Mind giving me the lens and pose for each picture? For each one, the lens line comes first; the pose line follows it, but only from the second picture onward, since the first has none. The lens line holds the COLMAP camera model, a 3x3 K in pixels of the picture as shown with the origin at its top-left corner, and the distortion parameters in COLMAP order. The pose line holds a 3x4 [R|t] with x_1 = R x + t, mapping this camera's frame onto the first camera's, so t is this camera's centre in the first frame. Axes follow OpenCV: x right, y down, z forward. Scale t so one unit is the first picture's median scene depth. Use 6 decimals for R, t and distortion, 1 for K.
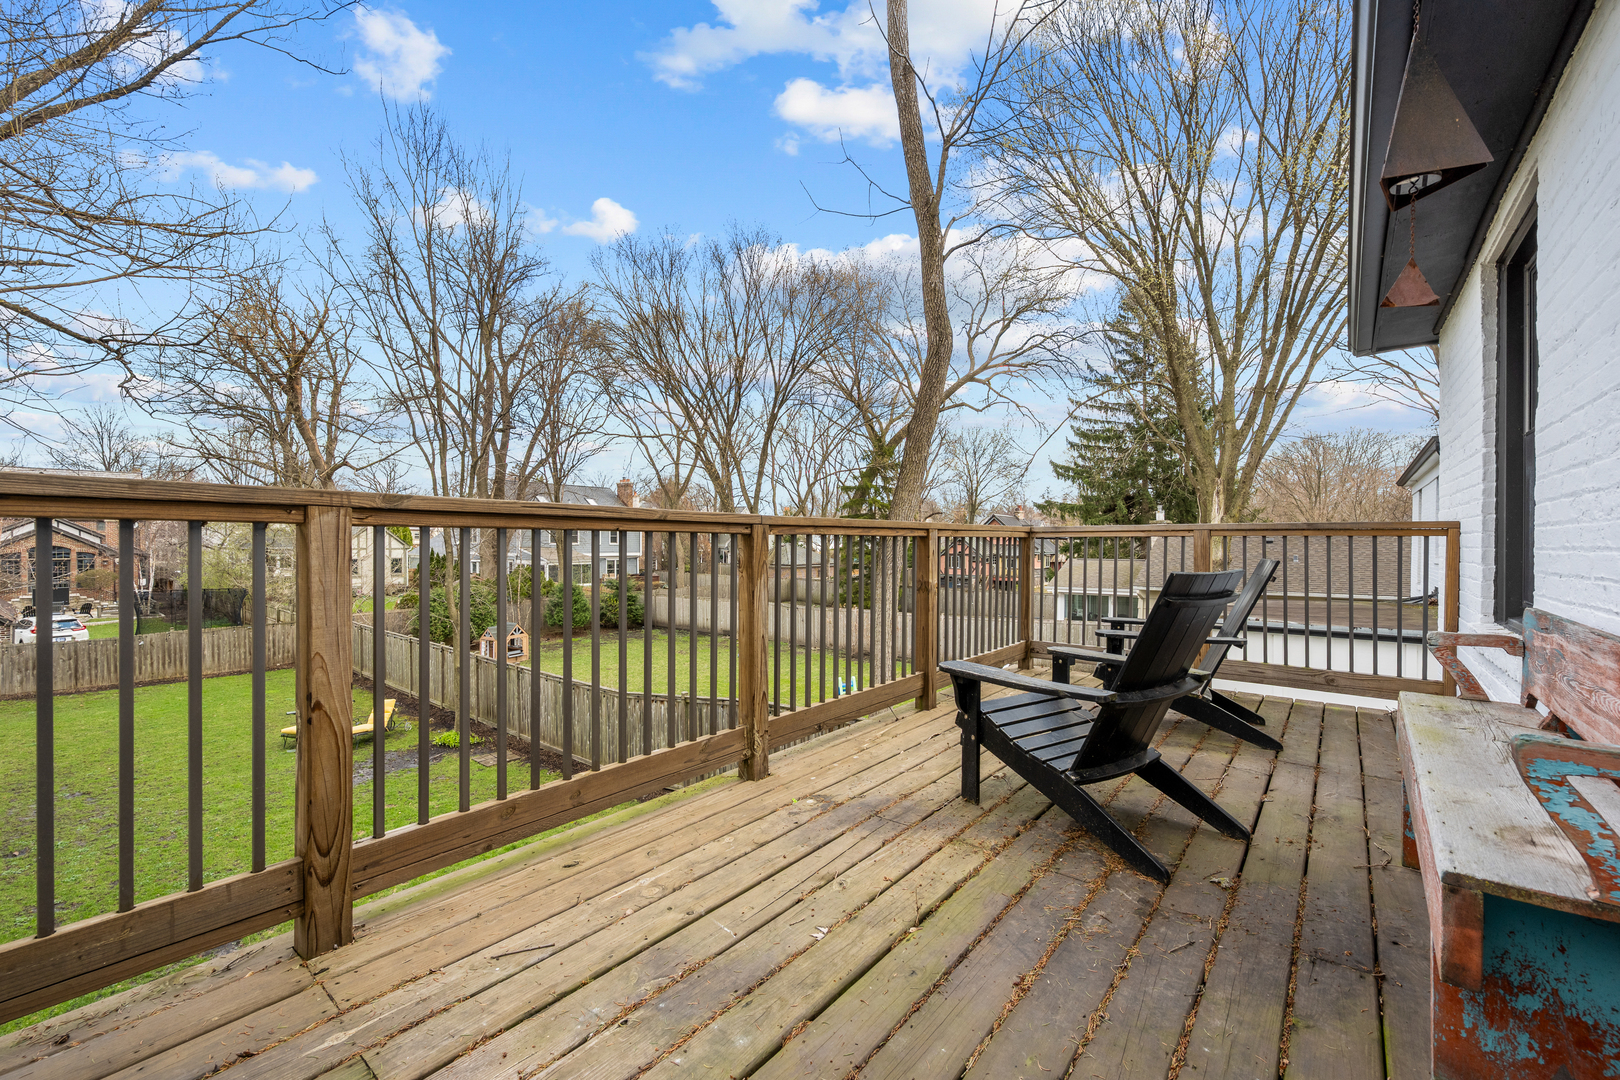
lens RADIAL K [[641.8, 0, 803.4], [0, 641.8, 552.5], [0, 0, 1]] dist [0.001358, -0.000150]
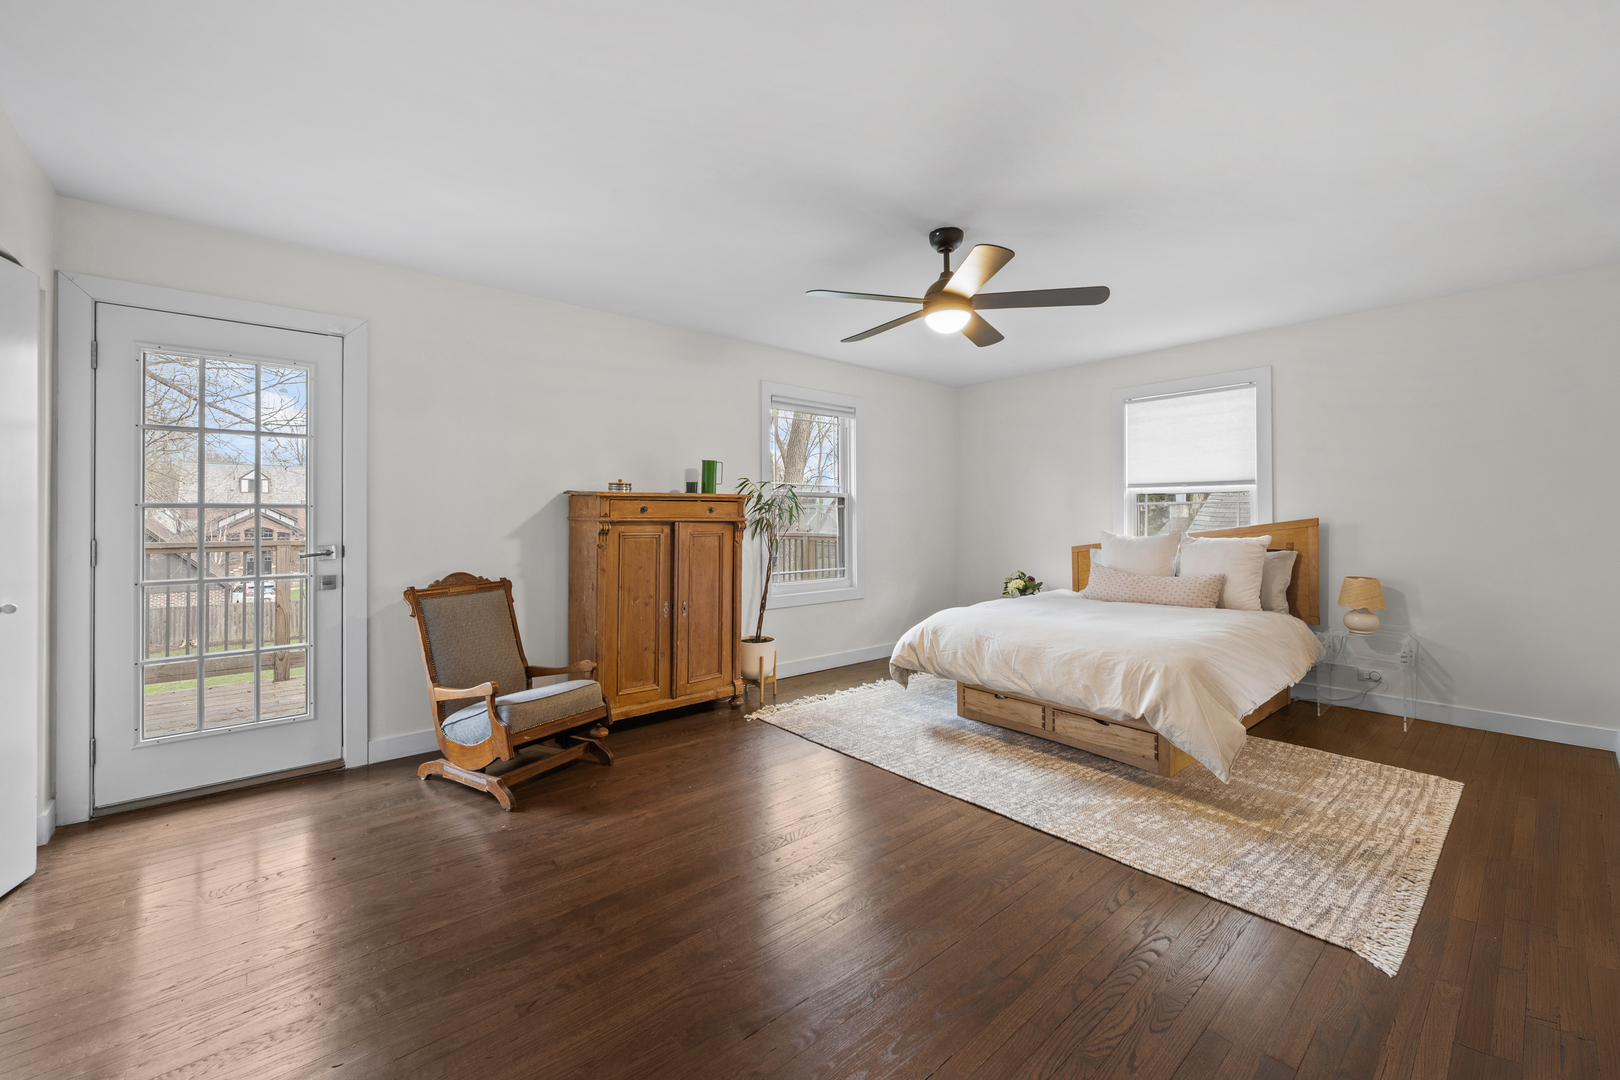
lens RADIAL K [[641.8, 0, 807.6], [0, 641.8, 529.2], [0, 0, 1]] dist [0.001358, -0.000150]
pose [[0.986529, 0.003646, -0.163548, 0.125163], [-0.004373, 0.999982, -0.004082, -0.007226], [0.163530, 0.004742, 0.986527, -0.091577]]
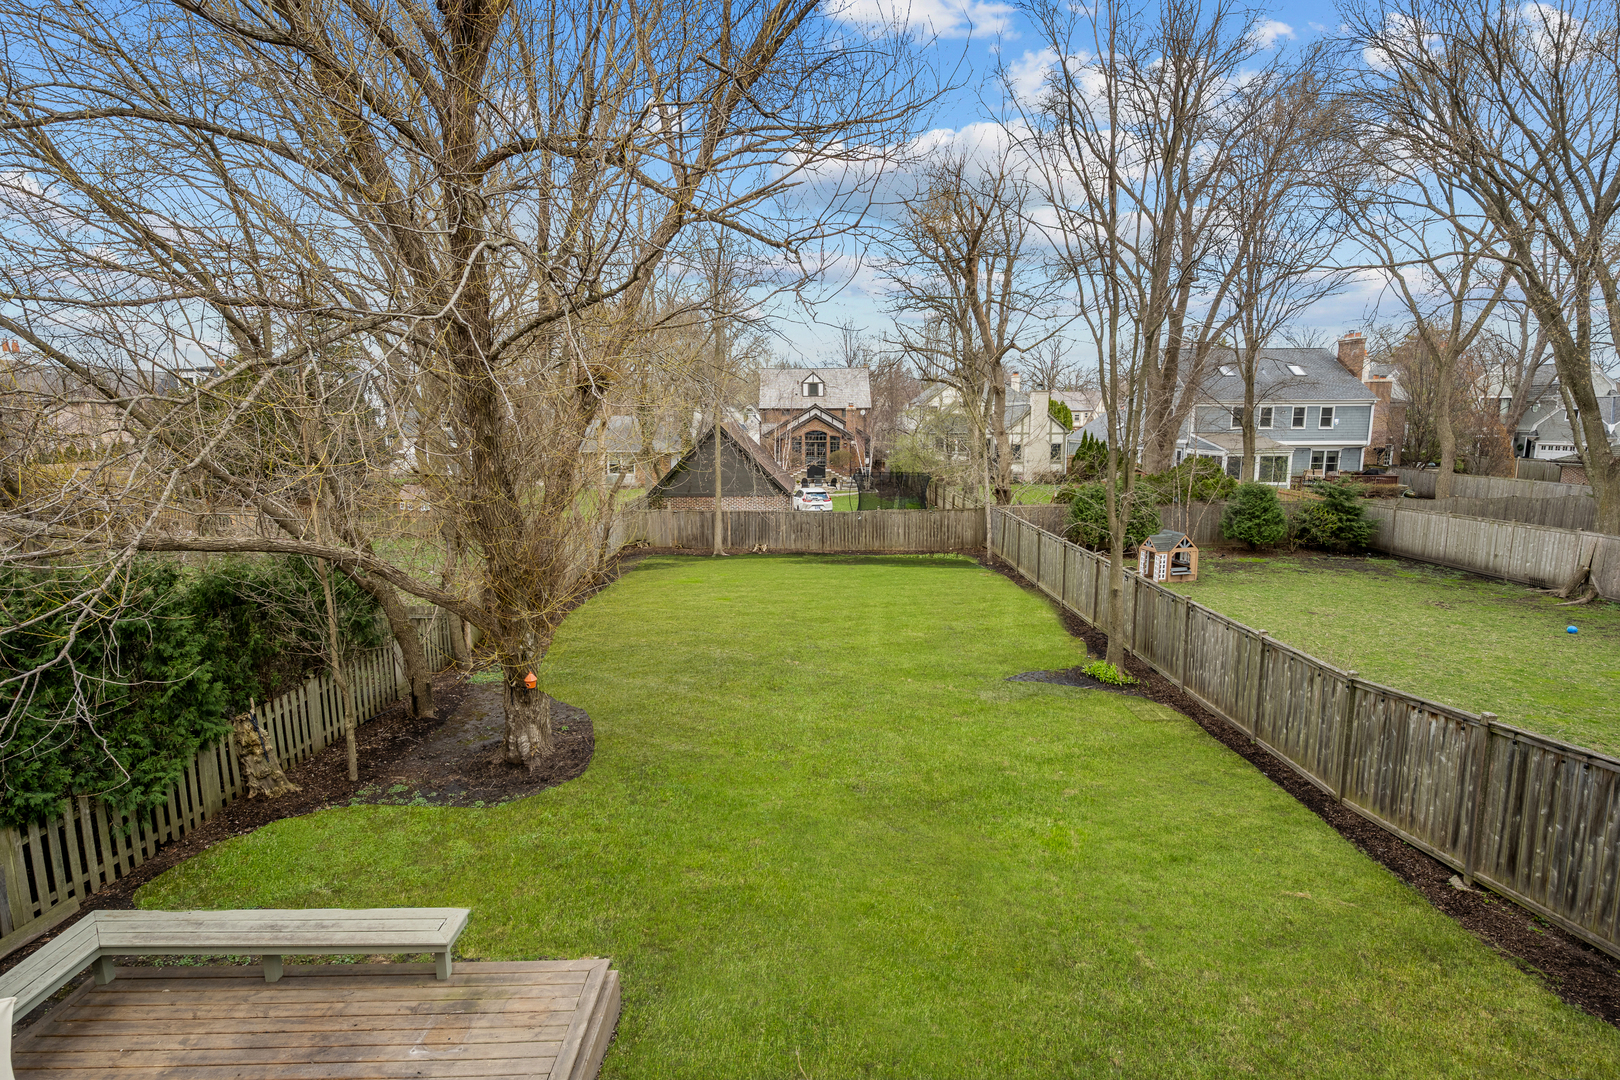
lens RADIAL K [[743.5, 0, 817.7], [0, 743.5, 542.5], [0, 0, 1]] dist [-0.004665, 0.000119]
pose [[0.643031, 0.115487, -0.757082, -0.030265], [-0.004634, 0.989133, 0.146950, -0.009047], [0.765826, -0.090985, 0.636579, 0.047215]]
